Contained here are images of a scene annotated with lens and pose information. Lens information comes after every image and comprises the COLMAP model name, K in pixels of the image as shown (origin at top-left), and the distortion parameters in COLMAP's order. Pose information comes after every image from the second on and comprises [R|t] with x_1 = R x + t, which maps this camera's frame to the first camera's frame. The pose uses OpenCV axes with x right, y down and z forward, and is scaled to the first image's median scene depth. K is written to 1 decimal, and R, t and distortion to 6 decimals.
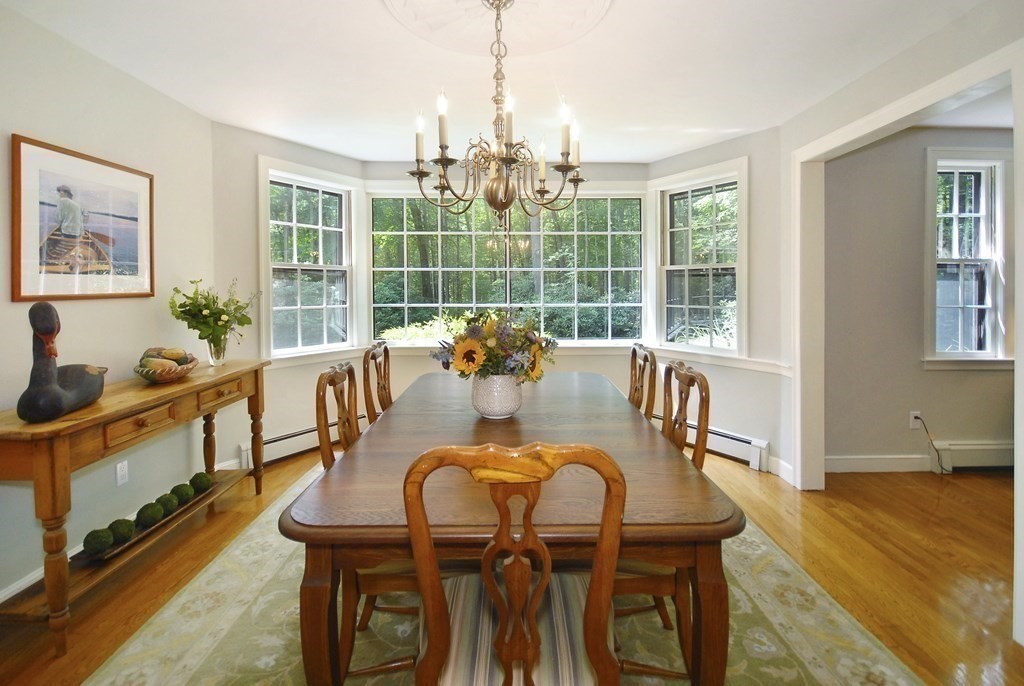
lens RADIAL K [[499.1, 0, 510.9], [0, 499.1, 273.2], [0, 0, 1]] dist [-0.000808, -0.000962]
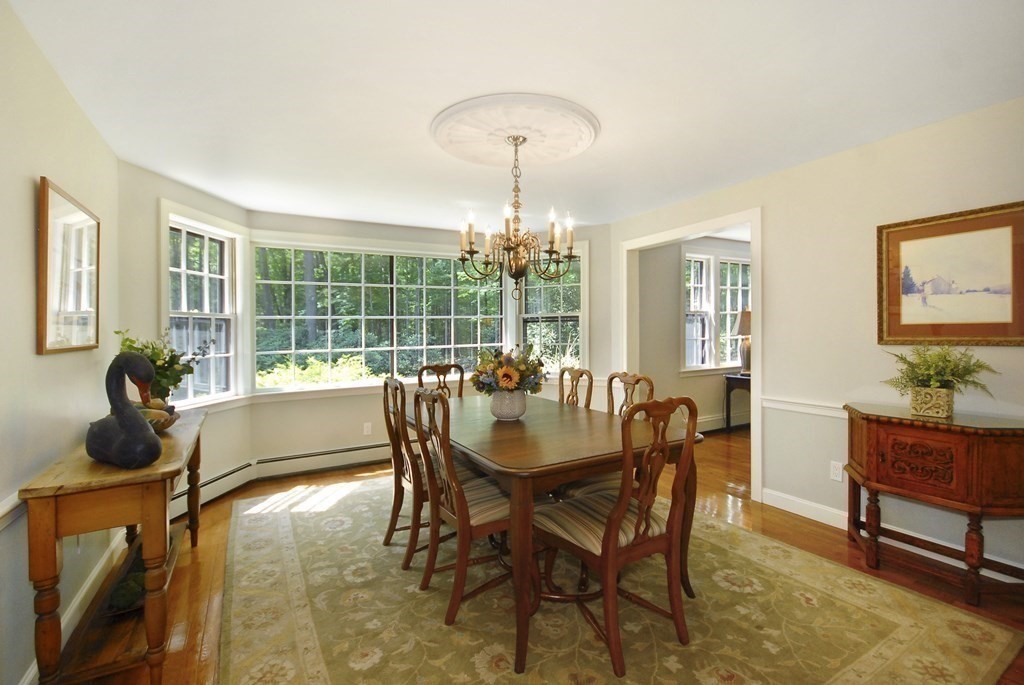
lens RADIAL K [[481.8, 0, 514.0], [0, 481.8, 310.1], [0, 0, 1]] dist [-0.000823, -0.000798]
pose [[0.878789, 0.004881, 0.477186, -0.429018], [0.004011, 0.999837, -0.017614, -0.005188], [-0.477194, 0.017393, 0.878626, -0.155167]]
